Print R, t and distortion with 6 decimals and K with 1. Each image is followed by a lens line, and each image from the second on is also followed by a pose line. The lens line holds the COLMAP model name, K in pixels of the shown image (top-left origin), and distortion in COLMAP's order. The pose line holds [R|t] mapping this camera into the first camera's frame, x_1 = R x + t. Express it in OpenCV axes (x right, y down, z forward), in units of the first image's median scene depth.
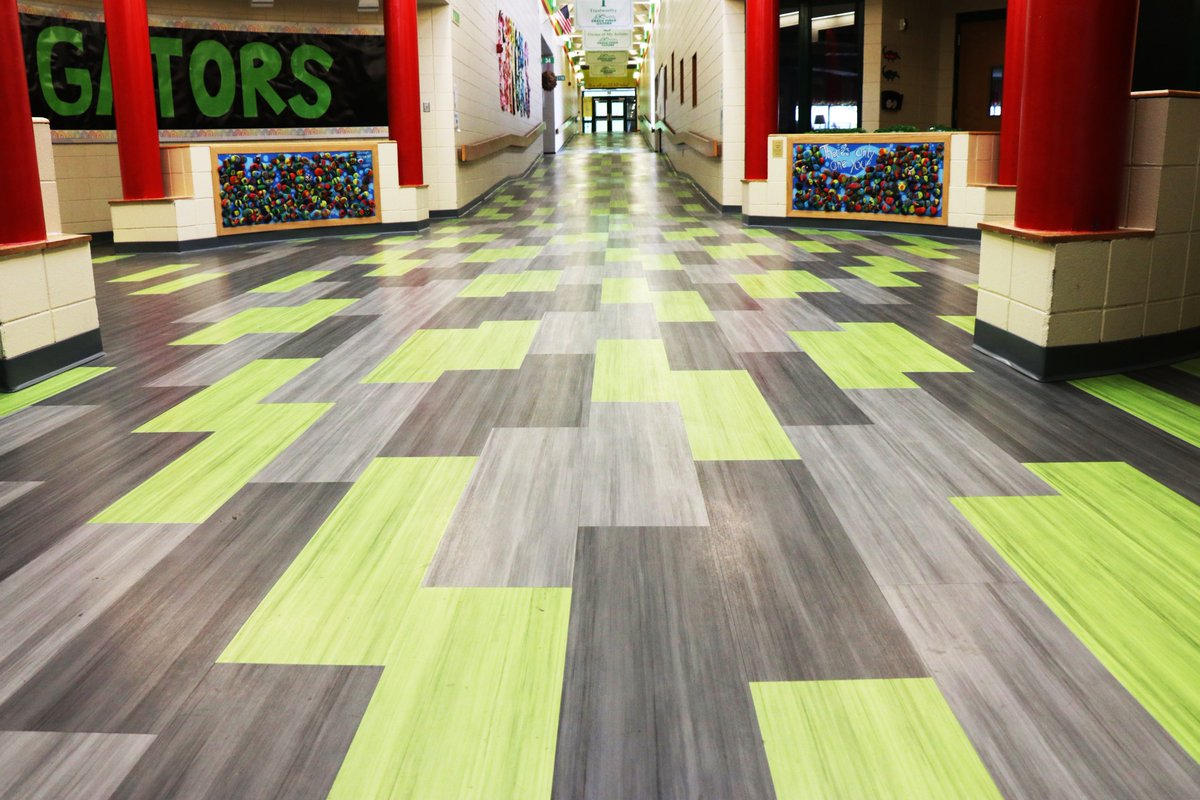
lens RADIAL K [[1003.1, 0, 600.0], [0, 1003.1, 400.0], [0, 0, 1]] dist [-0.184532, 0.150213]
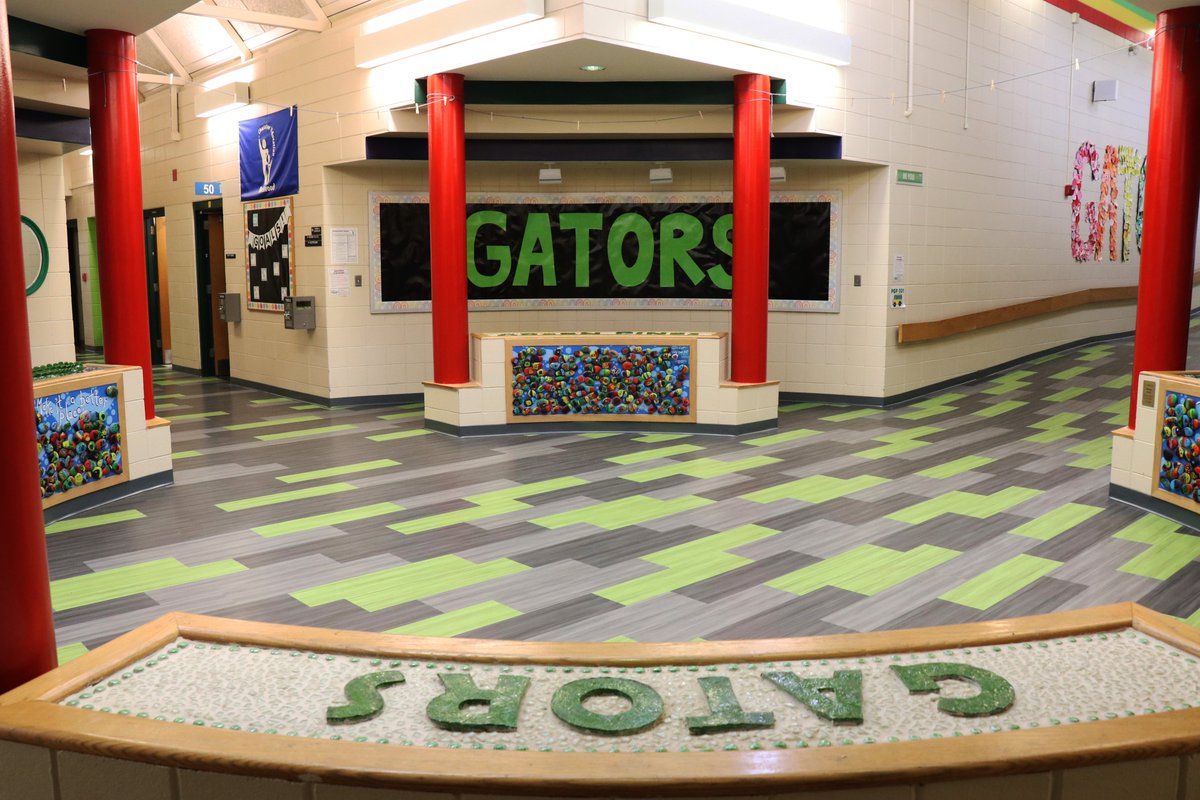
lens RADIAL K [[1003.1, 0, 600.0], [0, 1003.1, 400.0], [0, 0, 1]] dist [-0.184532, 0.150213]
pose [[0.691941, 0.119861, -0.711935, 0.395913], [-0.176656, 0.984255, -0.005986, -0.184436], [0.700008, 0.129909, 0.702220, 0.283010]]
